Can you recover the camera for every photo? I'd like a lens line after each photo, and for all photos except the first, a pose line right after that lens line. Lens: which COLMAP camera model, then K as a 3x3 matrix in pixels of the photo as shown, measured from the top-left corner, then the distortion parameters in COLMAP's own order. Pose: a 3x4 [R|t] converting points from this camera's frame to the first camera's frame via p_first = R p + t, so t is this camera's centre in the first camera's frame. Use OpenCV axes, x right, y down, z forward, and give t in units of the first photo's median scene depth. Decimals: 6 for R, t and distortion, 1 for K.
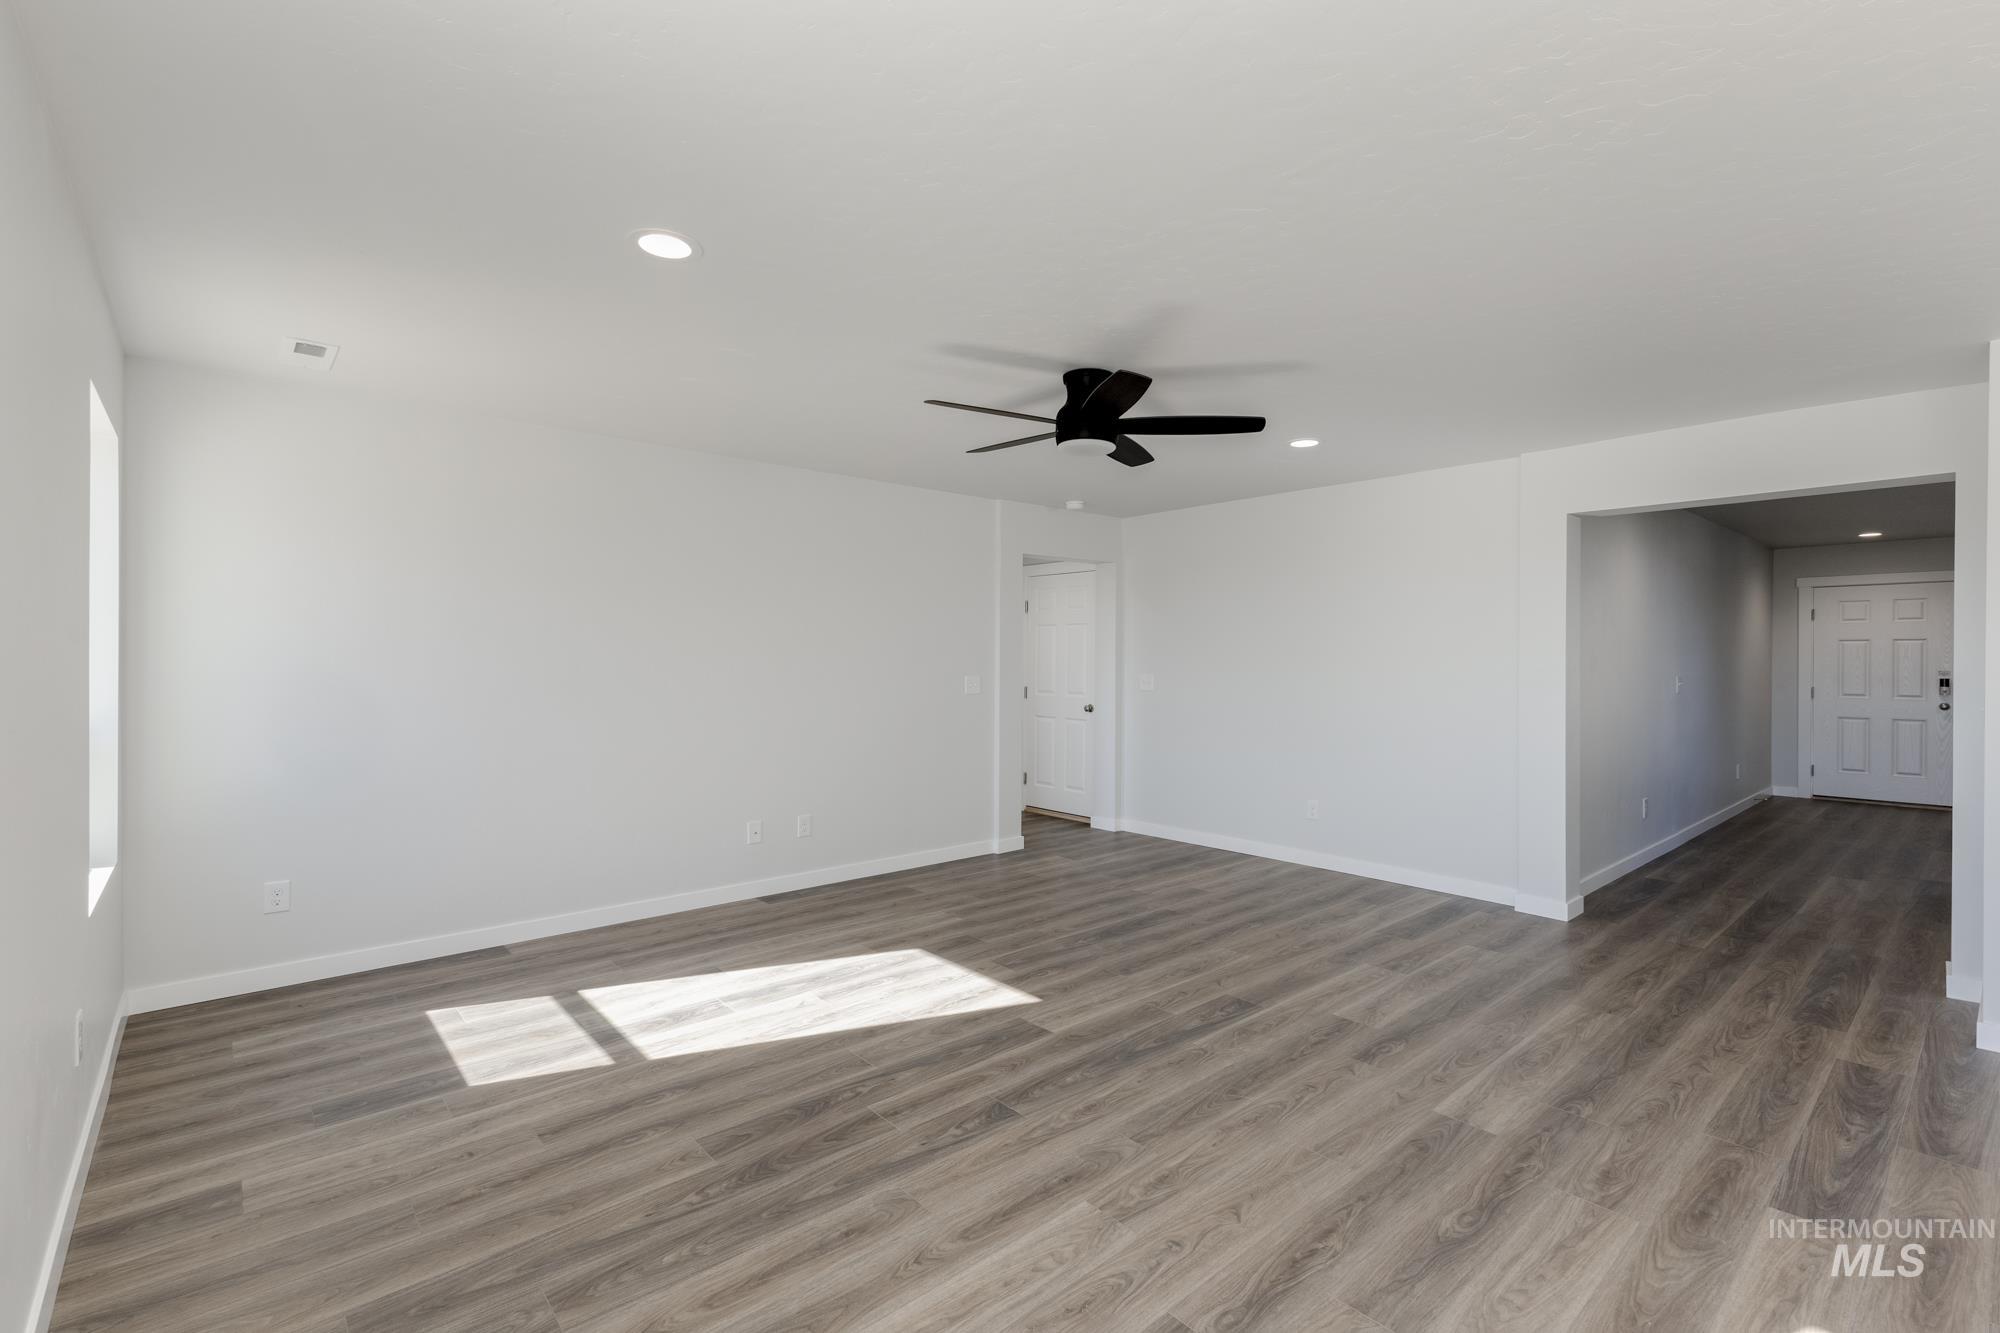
lens RADIAL K [[911.2, 0, 993.9], [0, 911.2, 662.4], [0, 0, 1]] dist [0.002895, 0.000183]
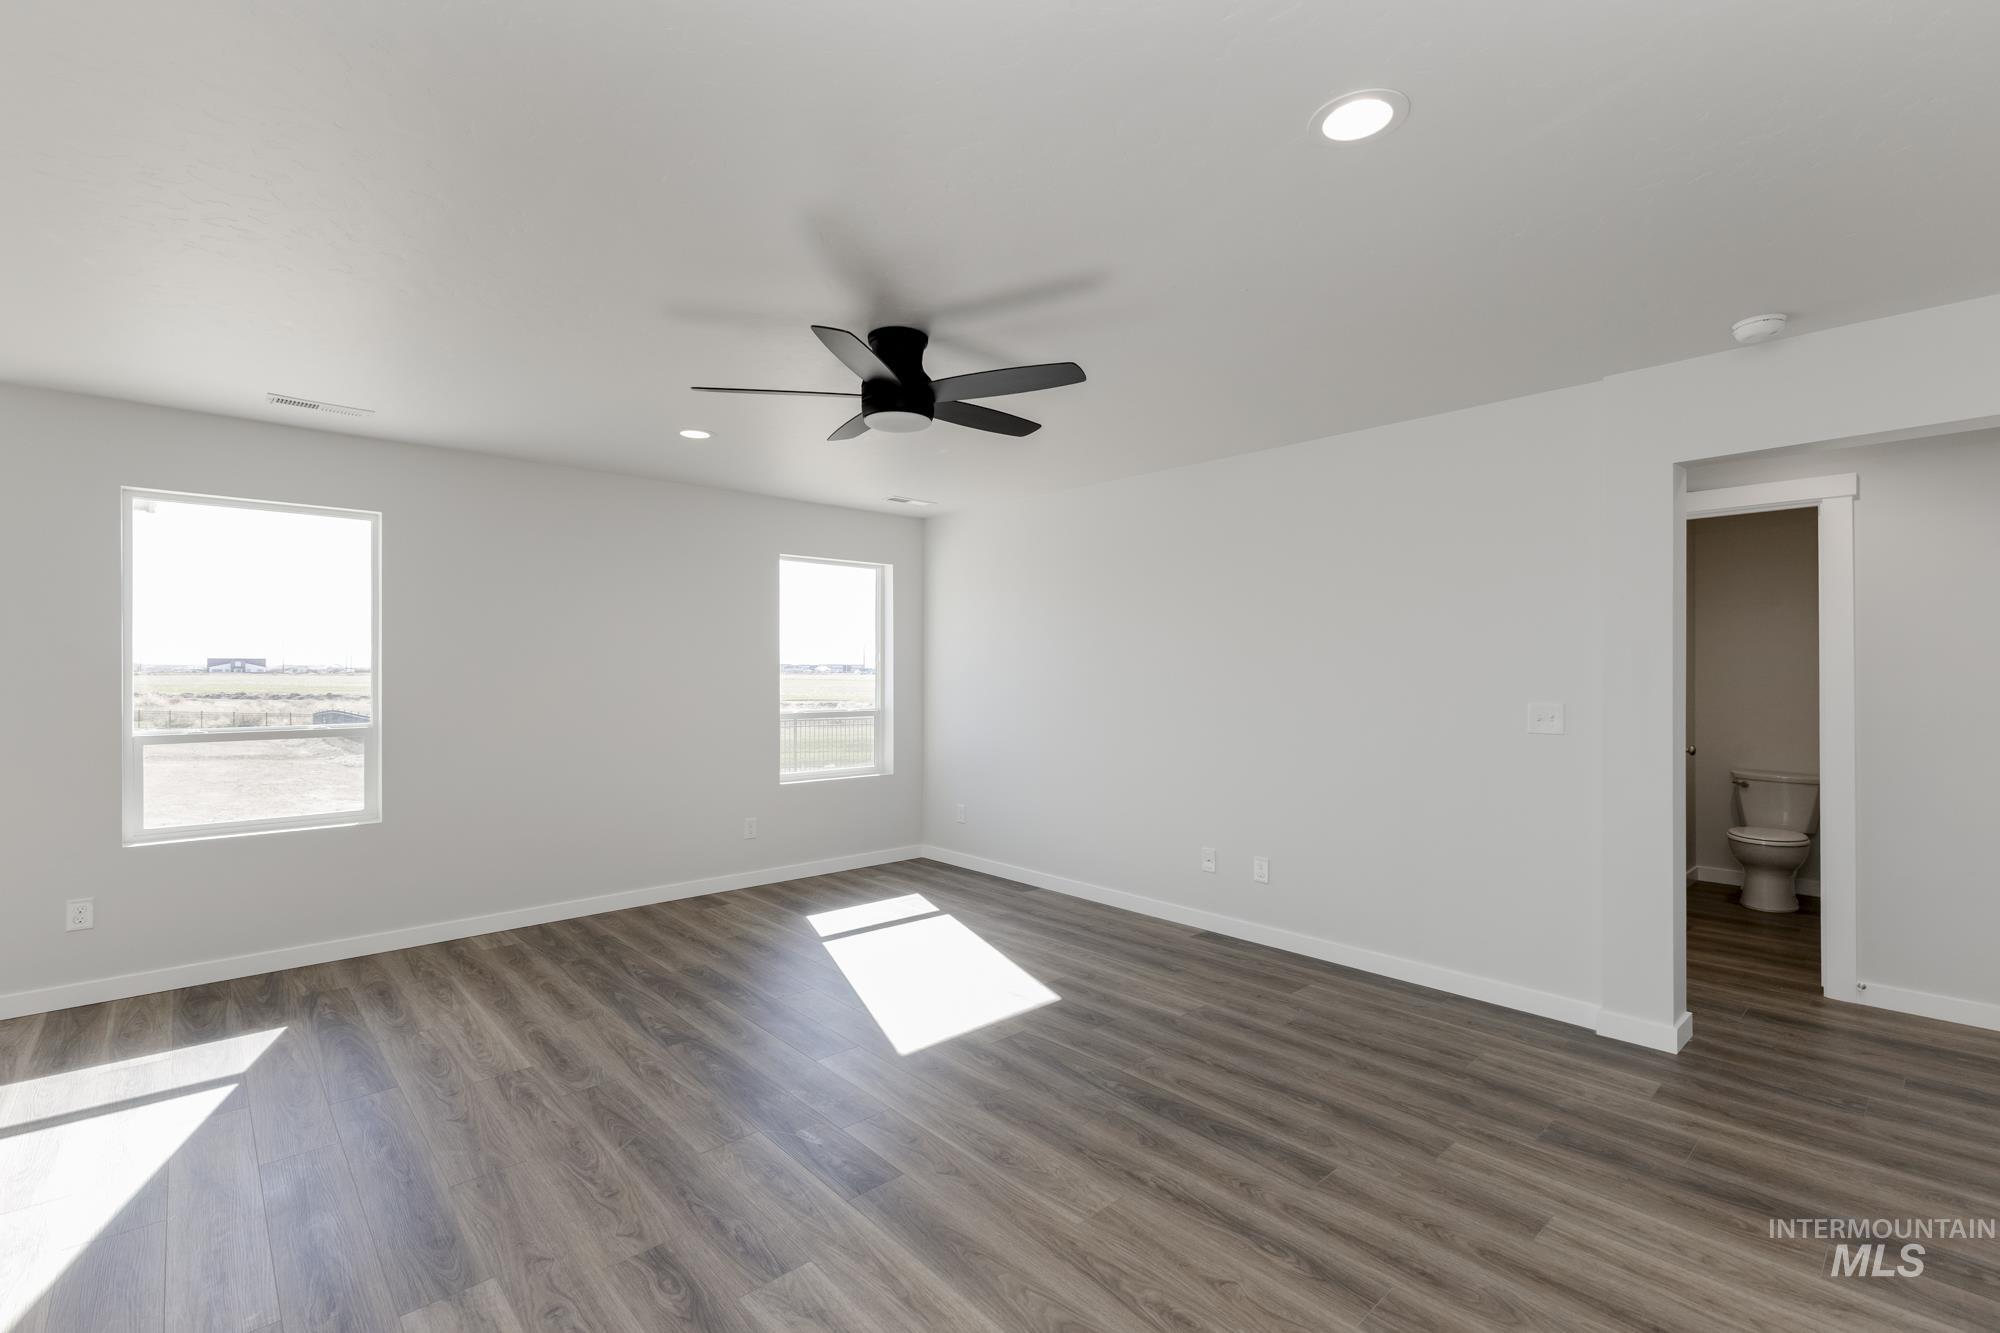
lens RADIAL K [[911.2, 0, 987.8], [0, 911.2, 669.4], [0, 0, 1]] dist [0.002895, 0.000183]
pose [[-0.004128, -0.004211, -0.999983, 0.859464], [-0.007925, 0.999960, -0.004178, -0.006211], [0.999960, 0.007908, -0.004161, 0.980889]]
